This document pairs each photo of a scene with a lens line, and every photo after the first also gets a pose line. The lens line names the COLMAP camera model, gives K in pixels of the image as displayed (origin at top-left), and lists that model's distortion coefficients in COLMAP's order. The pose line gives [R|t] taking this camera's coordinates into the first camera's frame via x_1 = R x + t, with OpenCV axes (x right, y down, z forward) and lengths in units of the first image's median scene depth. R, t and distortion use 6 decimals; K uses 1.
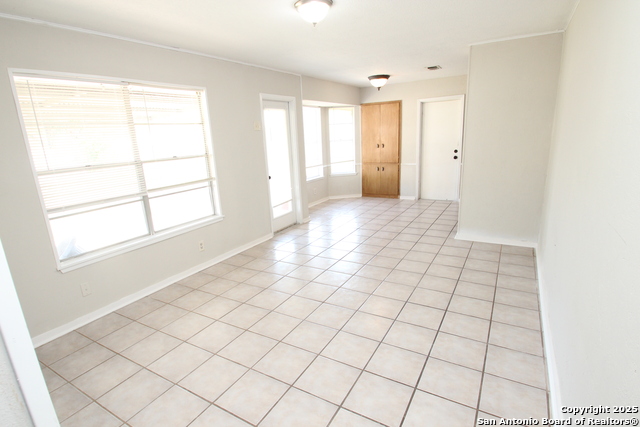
lens RADIAL K [[323.4, 0, 317.2], [0, 323.4, 217.2], [0, 0, 1]] dist [-0.007107, -0.007451]
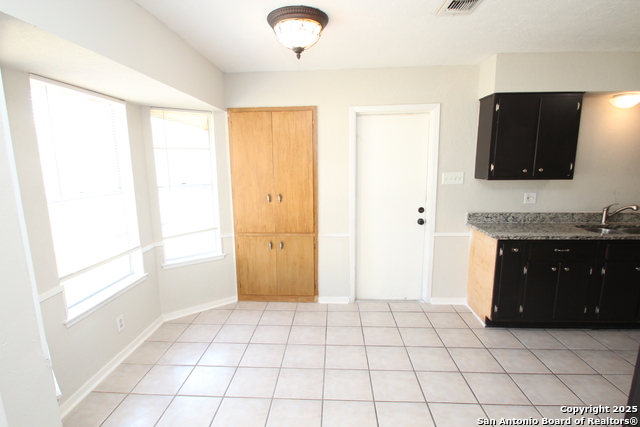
lens RADIAL K [[323.4, 0, 310.8], [0, 323.4, 222.9], [0, 0, 1]] dist [-0.007107, -0.007451]
pose [[0.893195, -0.043198, 0.447590, 0.027613], [0.083813, 0.993925, -0.071327, -0.145114], [-0.441790, 0.101223, 0.891390, 0.552176]]
